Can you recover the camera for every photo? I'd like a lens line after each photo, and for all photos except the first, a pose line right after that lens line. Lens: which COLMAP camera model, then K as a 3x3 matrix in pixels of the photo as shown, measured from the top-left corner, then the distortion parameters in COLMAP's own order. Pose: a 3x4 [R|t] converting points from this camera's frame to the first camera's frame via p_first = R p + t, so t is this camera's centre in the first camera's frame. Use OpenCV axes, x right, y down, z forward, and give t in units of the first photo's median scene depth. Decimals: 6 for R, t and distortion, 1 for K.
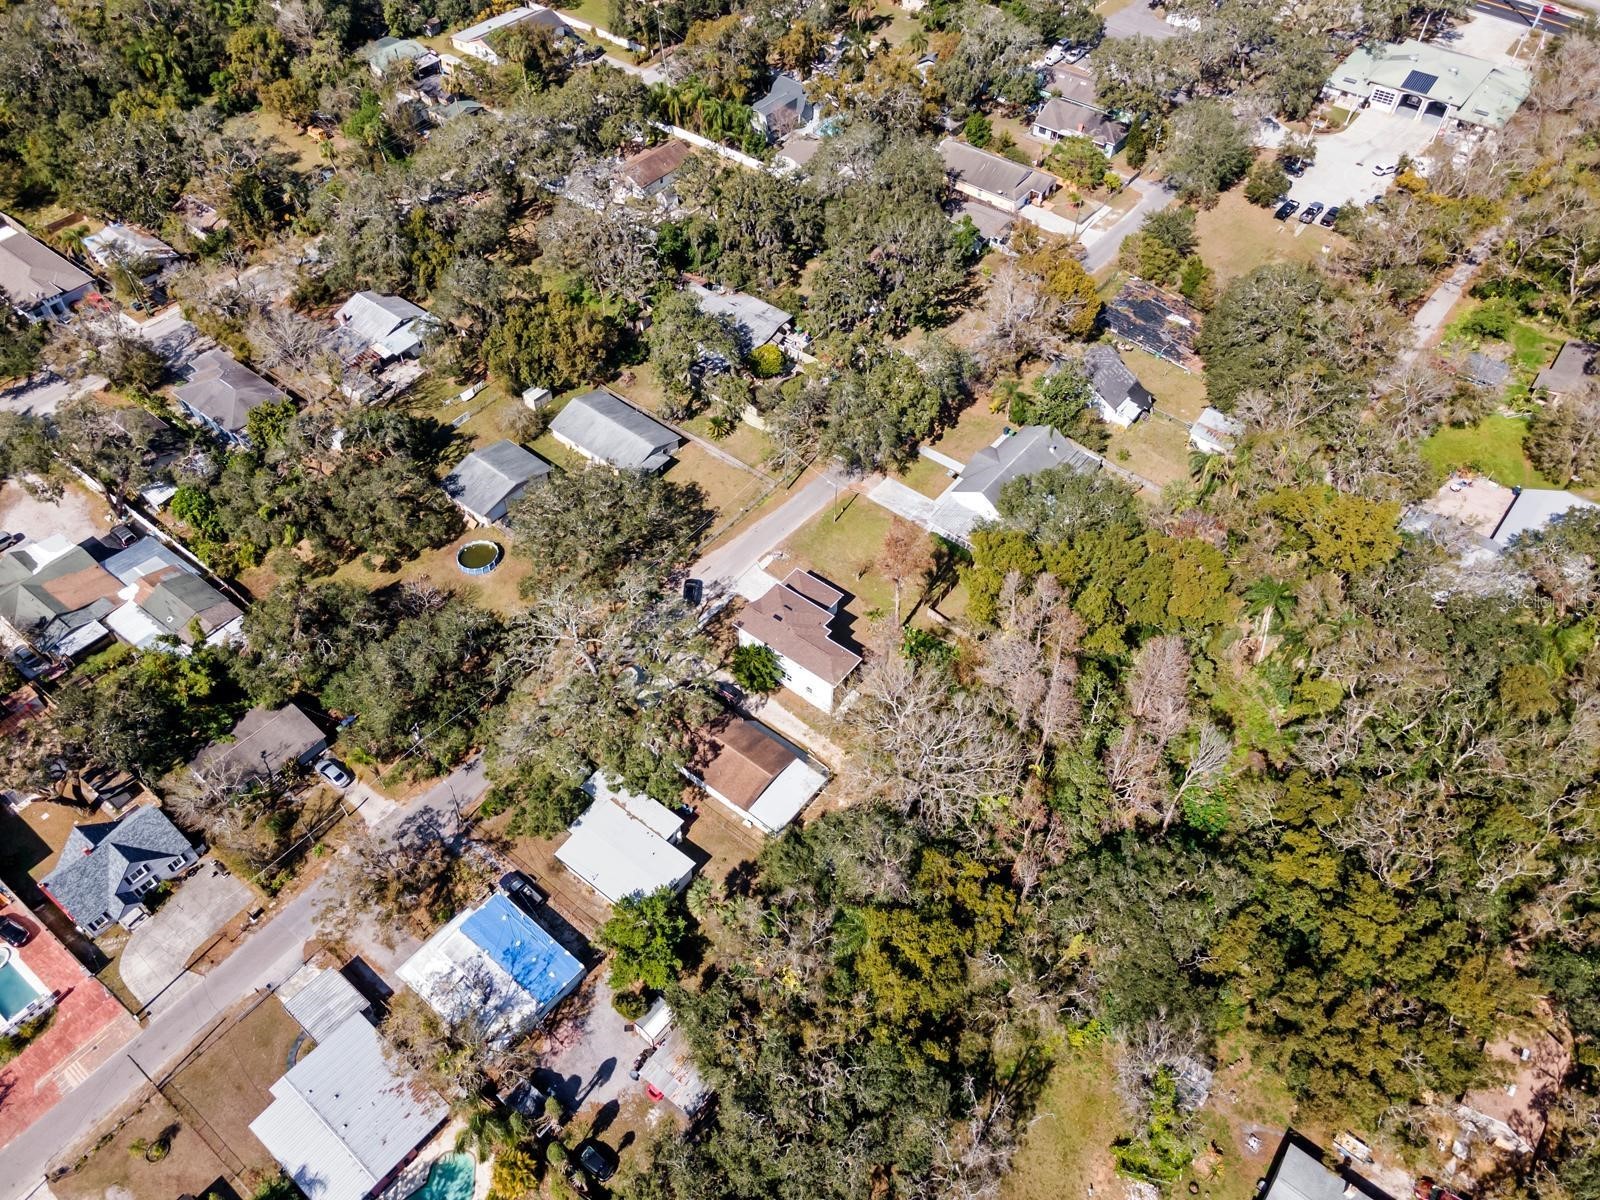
lens RADIAL K [[1172.3, 0, 800.0], [0, 1172.3, 600.0], [0, 0, 1]] dist [0.008592, 0.048796]
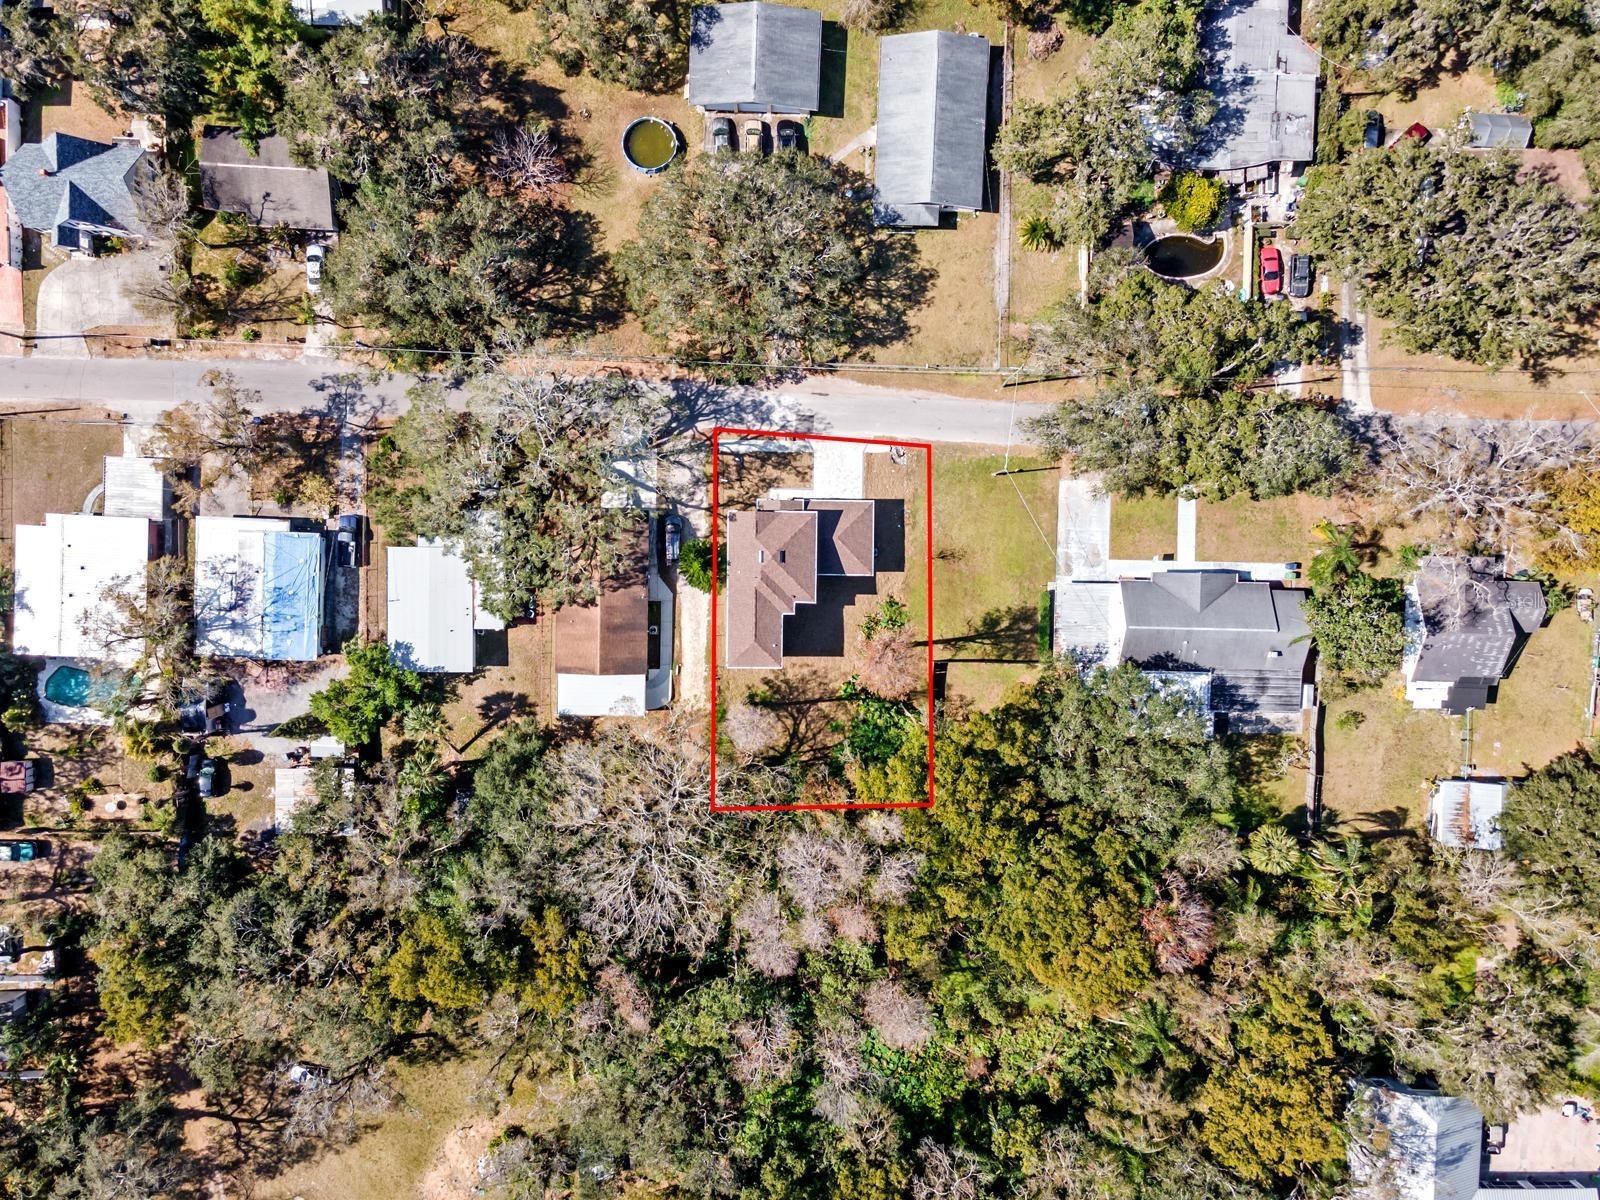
lens RADIAL K [[1172.3, 0, 800.0], [0, 1172.3, 600.0], [0, 0, 1]] dist [0.008592, 0.048796]
pose [[0.602656, 0.797797, 0.018040, 0.008042], [-0.602451, 0.440034, 0.665900, -0.574555], [0.523315, -0.412177, 0.745823, 0.434401]]
